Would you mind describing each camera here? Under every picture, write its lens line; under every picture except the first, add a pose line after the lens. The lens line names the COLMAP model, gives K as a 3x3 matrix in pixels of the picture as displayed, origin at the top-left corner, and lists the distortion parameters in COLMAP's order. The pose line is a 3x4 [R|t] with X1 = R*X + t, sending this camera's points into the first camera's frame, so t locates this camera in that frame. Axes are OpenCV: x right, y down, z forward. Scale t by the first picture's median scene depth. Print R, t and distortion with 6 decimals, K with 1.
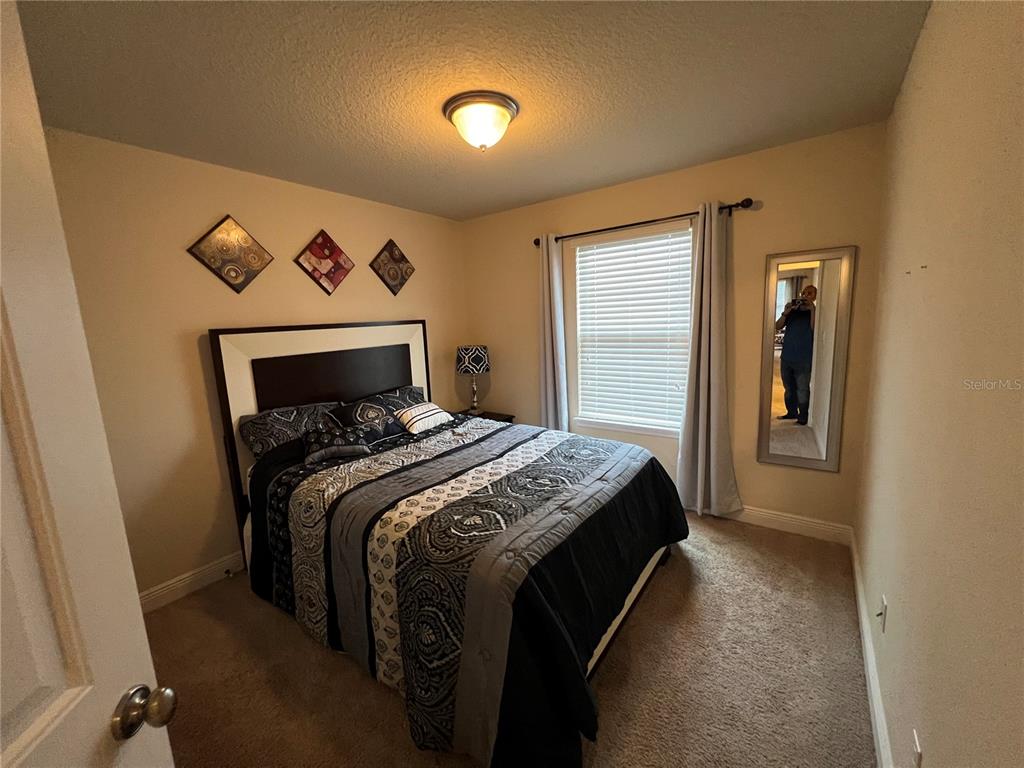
lens RADIAL K [[409.0, 0, 508.5], [0, 409.0, 381.8], [0, 0, 1]] dist [-0.000265, -0.000052]
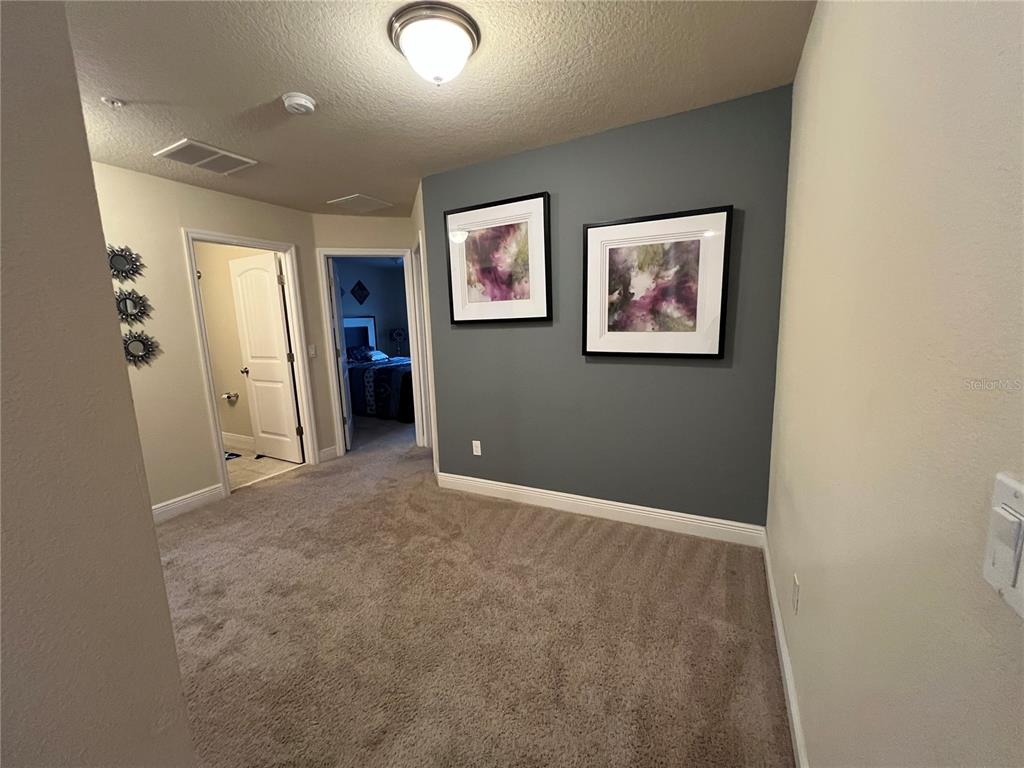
lens RADIAL K [[409.0, 0, 508.5], [0, 409.0, 381.8], [0, 0, 1]] dist [-0.000265, -0.000052]
pose [[0.989394, -0.015724, 0.144401, 0.198810], [0.015834, 0.999875, 0.000386, 0.230224], [-0.144389, 0.001905, 0.989519, -1.379369]]
